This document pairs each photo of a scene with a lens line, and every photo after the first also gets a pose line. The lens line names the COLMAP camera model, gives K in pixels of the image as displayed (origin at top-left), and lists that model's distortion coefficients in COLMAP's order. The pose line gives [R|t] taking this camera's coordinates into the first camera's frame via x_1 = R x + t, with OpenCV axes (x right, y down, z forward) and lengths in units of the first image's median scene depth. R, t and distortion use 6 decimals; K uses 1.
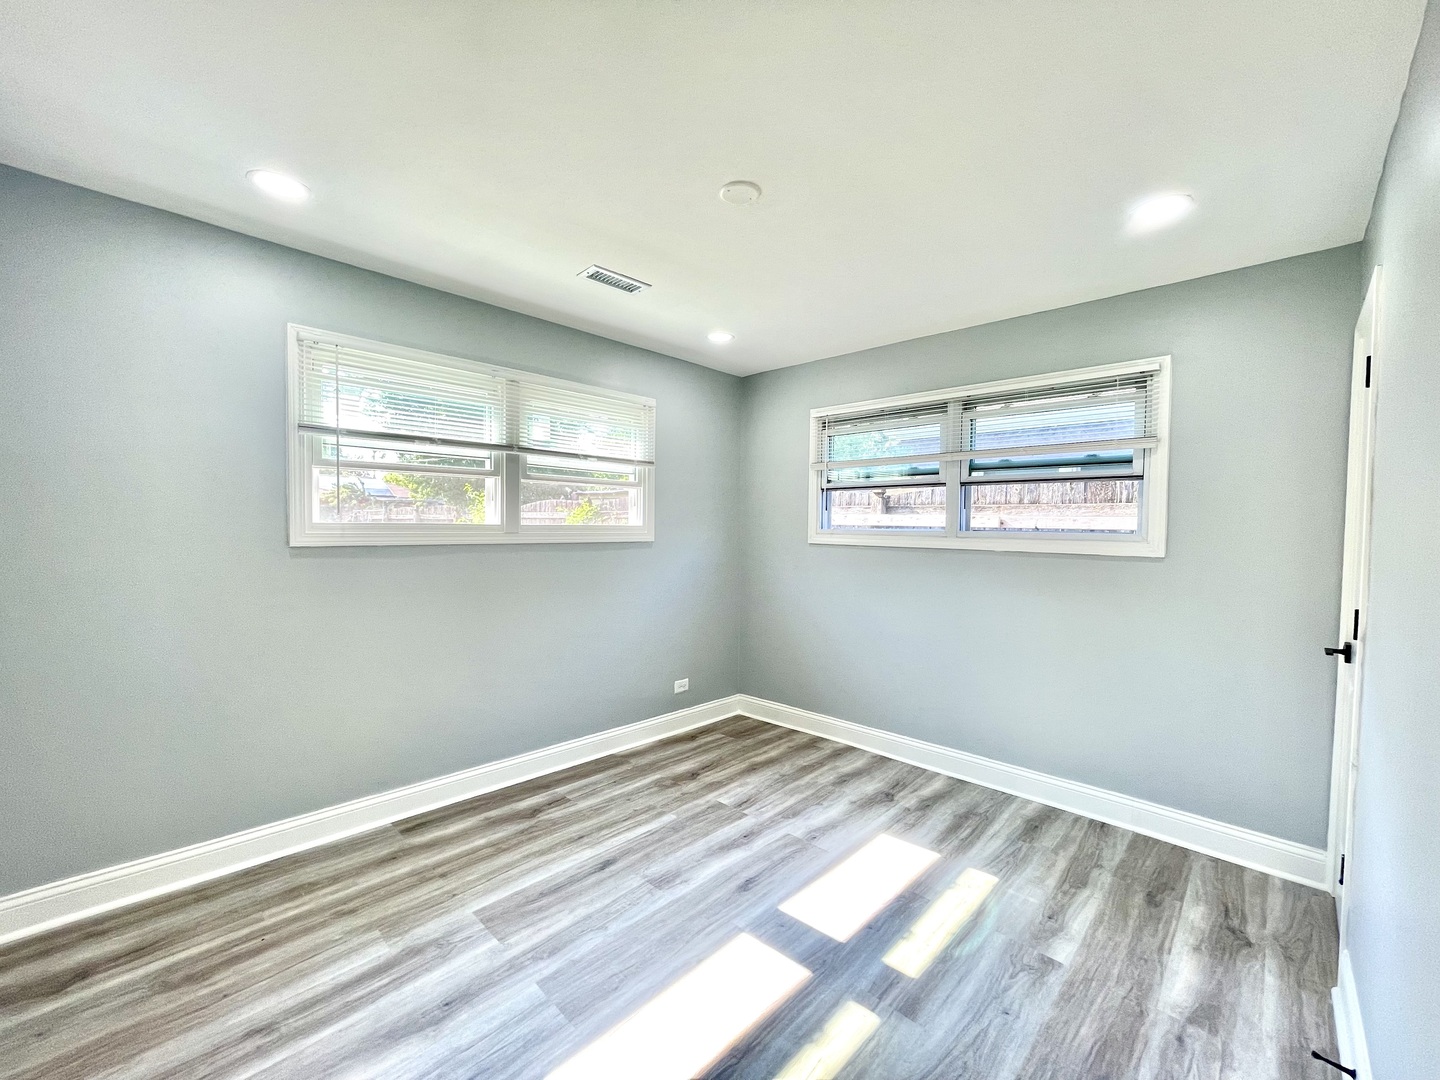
lens RADIAL K [[583.9, 0, 715.4], [0, 583.9, 543.2], [0, 0, 1]] dist [0.000526, 0.000354]
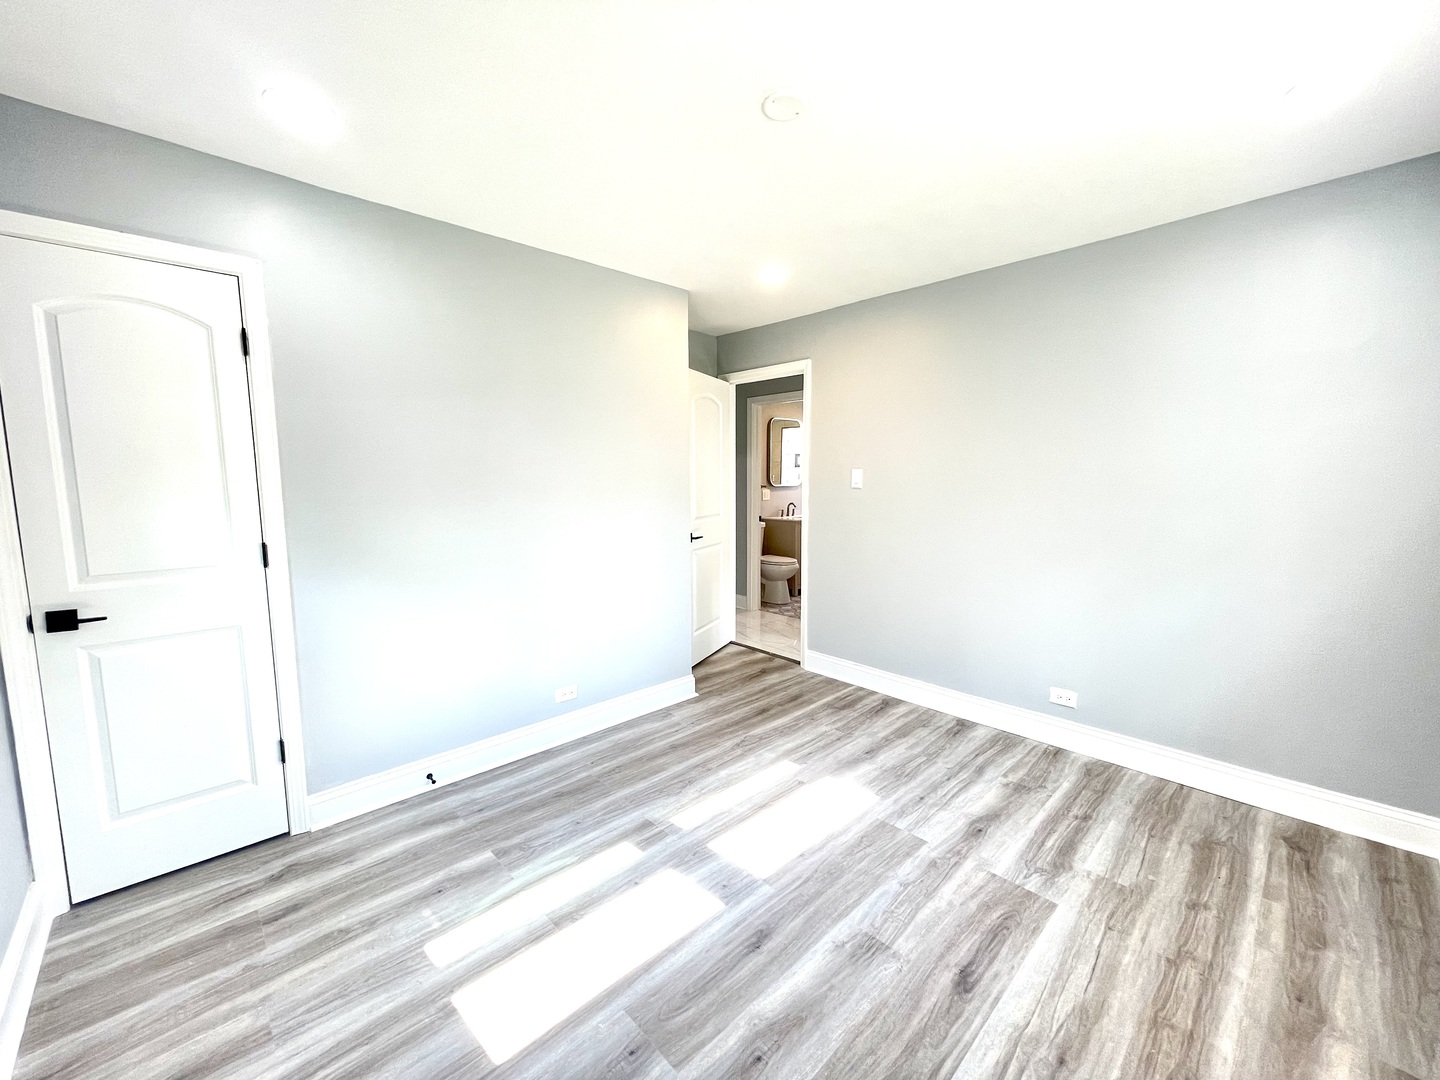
lens RADIAL K [[578.5, 0, 715.7], [0, 578.5, 543.8], [0, 0, 1]] dist [-0.006469, 0.000521]
pose [[-0.999149, -0.014674, 0.038559, 0.077821], [-0.008765, 0.988776, 0.149146, -0.049231], [-0.040314, 0.148681, -0.988063, 1.469142]]
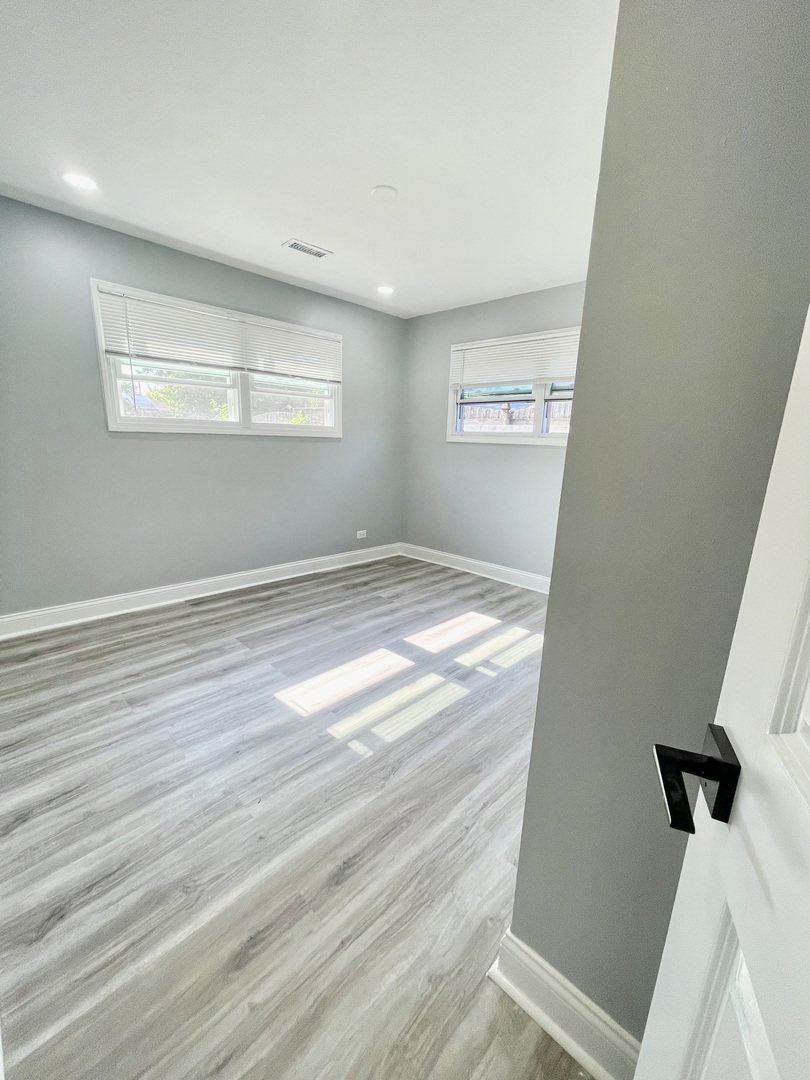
lens RADIAL K [[433.9, 0, 402.0], [0, 433.9, 541.4], [0, 0, 1]] dist [-0.006469, 0.000521]
pose [[0.999811, 0.019443, 0.000639, 0.077713], [-0.019168, 0.979002, 0.202948, 0.042667], [0.003321, -0.202922, 0.979189, -0.208317]]
